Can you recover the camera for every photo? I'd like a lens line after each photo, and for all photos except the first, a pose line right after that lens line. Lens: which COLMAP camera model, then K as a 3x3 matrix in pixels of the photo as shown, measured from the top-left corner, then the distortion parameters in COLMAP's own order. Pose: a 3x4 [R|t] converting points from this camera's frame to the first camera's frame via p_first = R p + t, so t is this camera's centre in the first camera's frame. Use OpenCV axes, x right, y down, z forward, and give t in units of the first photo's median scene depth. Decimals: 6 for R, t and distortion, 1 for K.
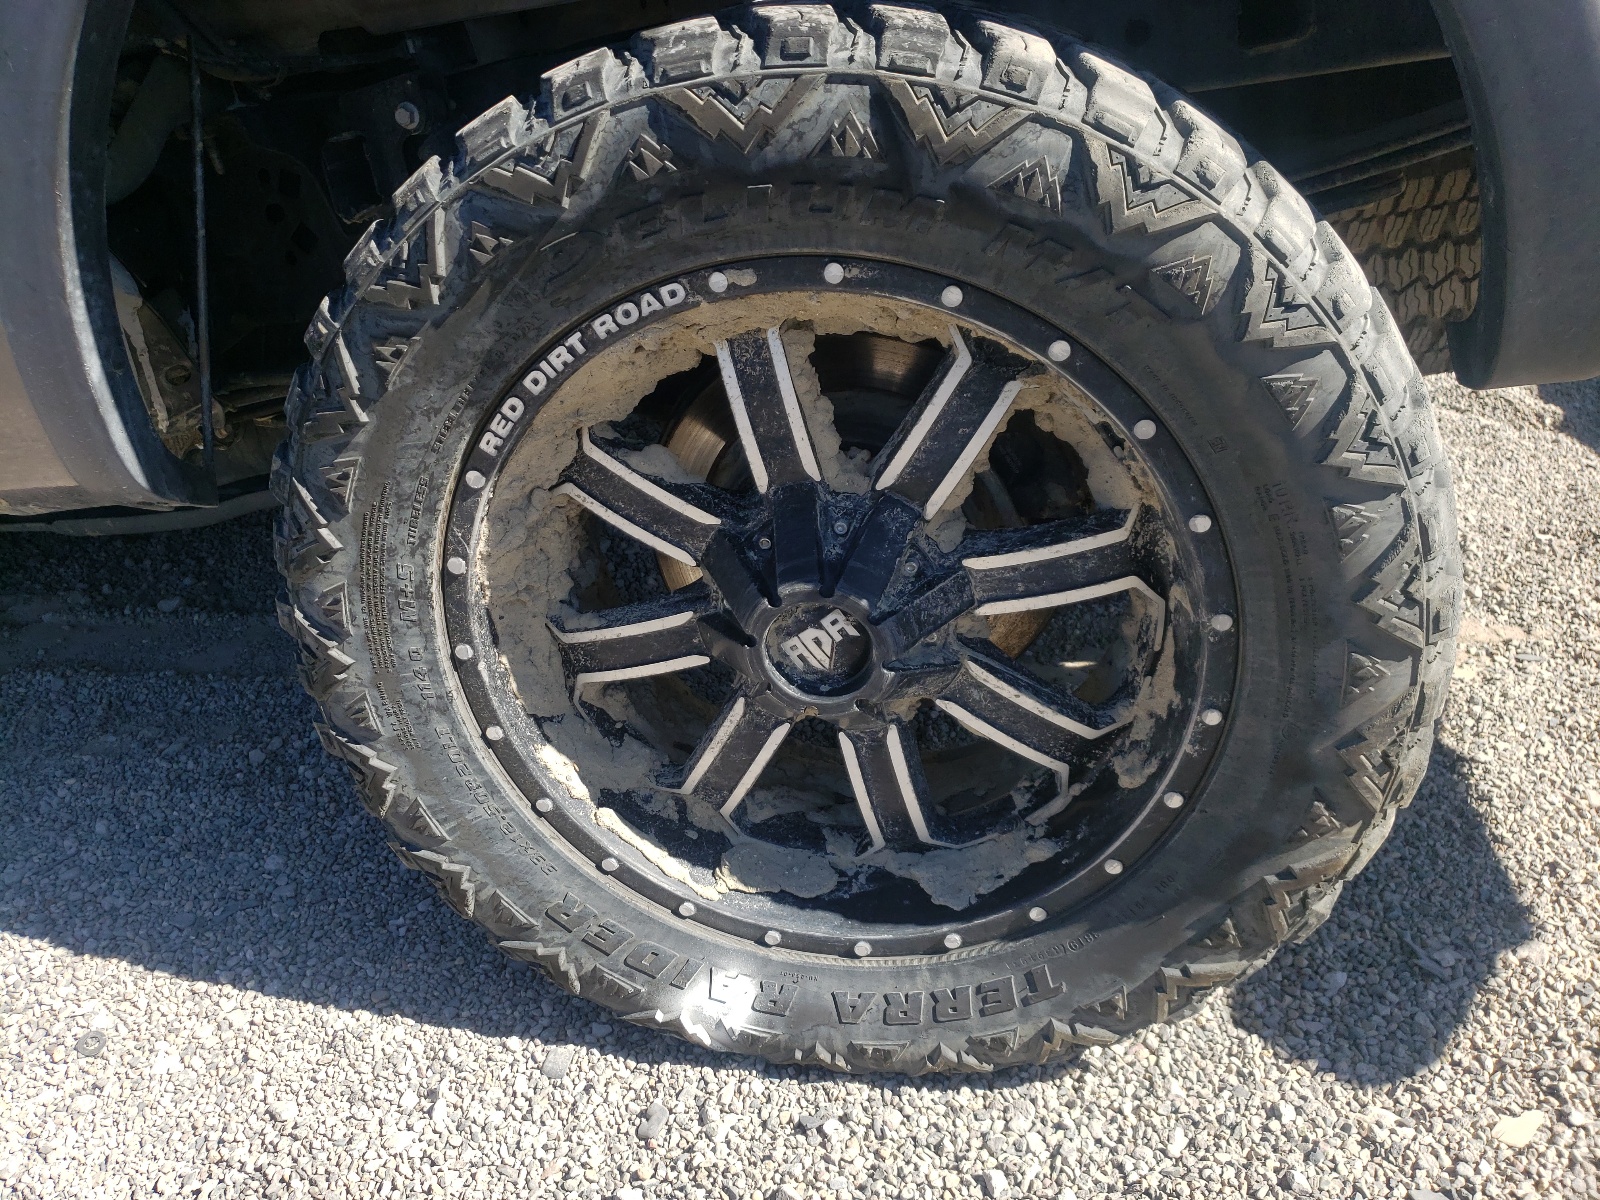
lens RADIAL K [[1355.3, 0, 799.5], [0, 1355.3, 598.7], [0, 0, 1]] dist [0.059513, 0.002864]
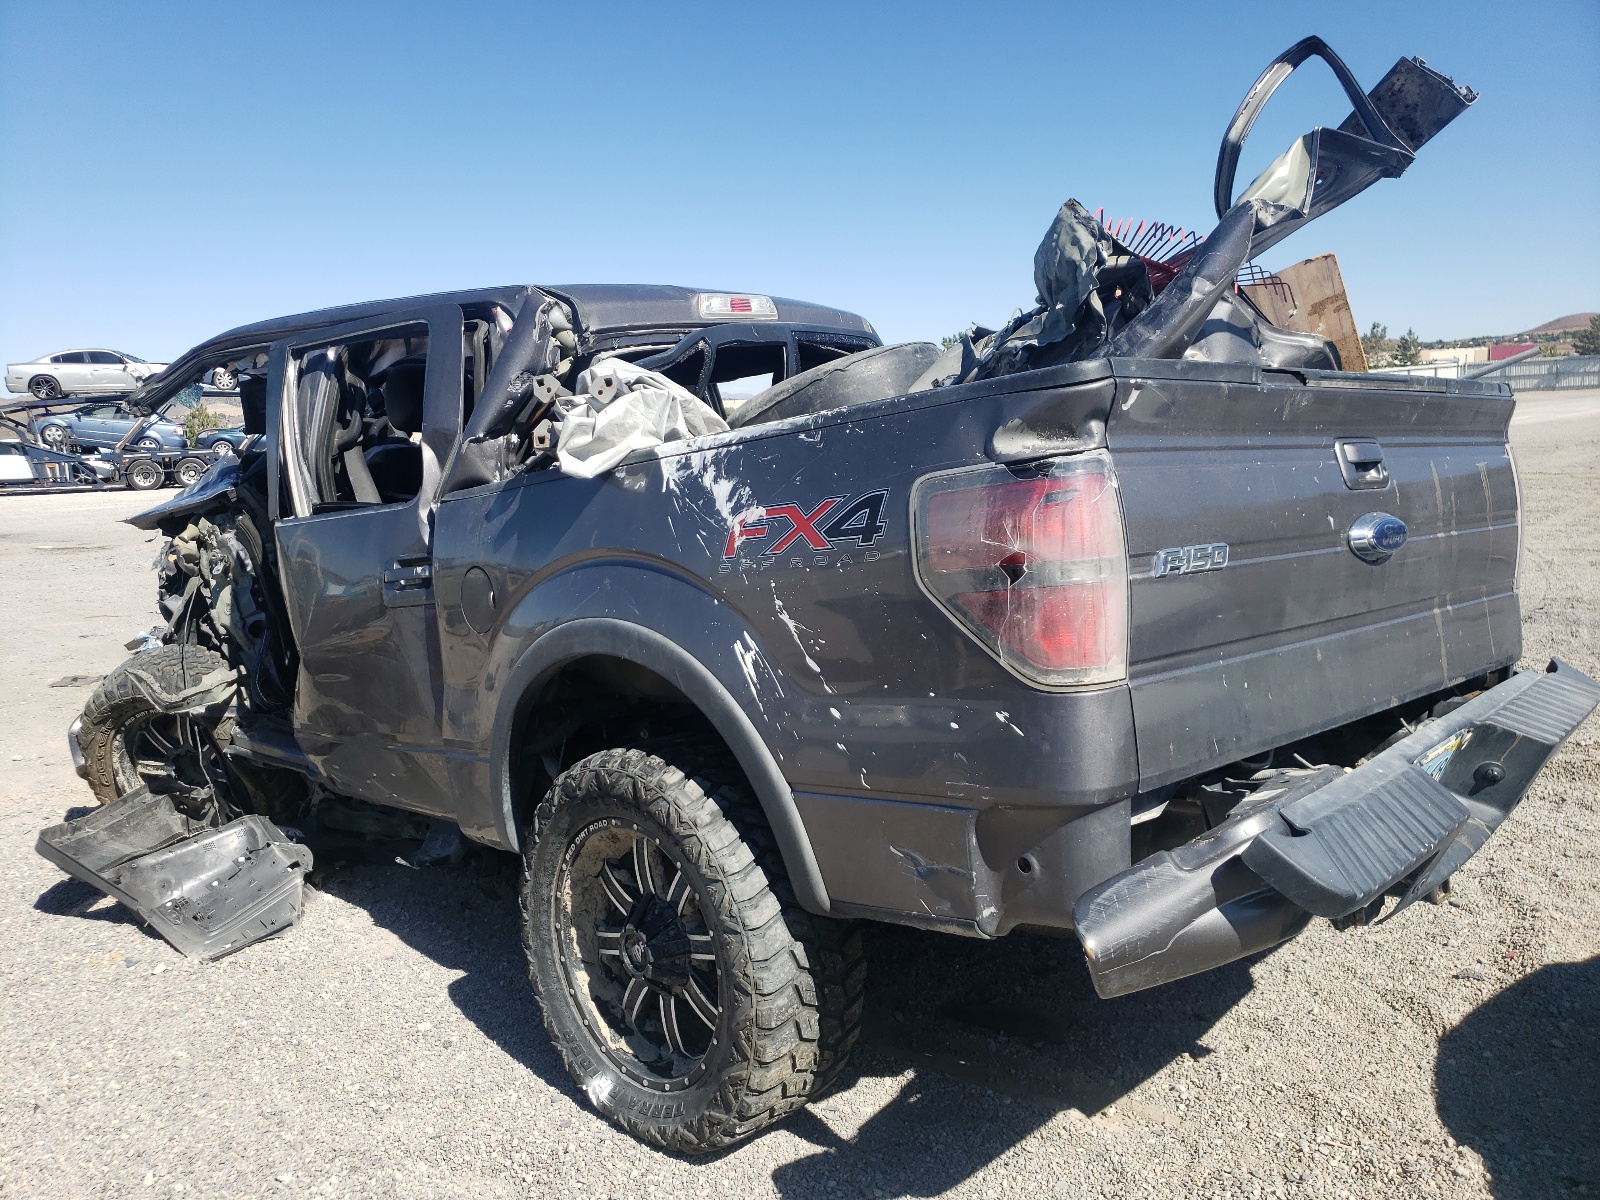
lens RADIAL K [[1355.3, 0, 799.3], [0, 1355.3, 600.8], [0, 0, 1]] dist [0.059513, 0.002864]
pose [[0.812296, 0.110580, -0.572667, 1.777549], [-0.284544, 0.932222, -0.223601, -0.104970], [0.509127, 0.344579, 0.788705, -1.291497]]
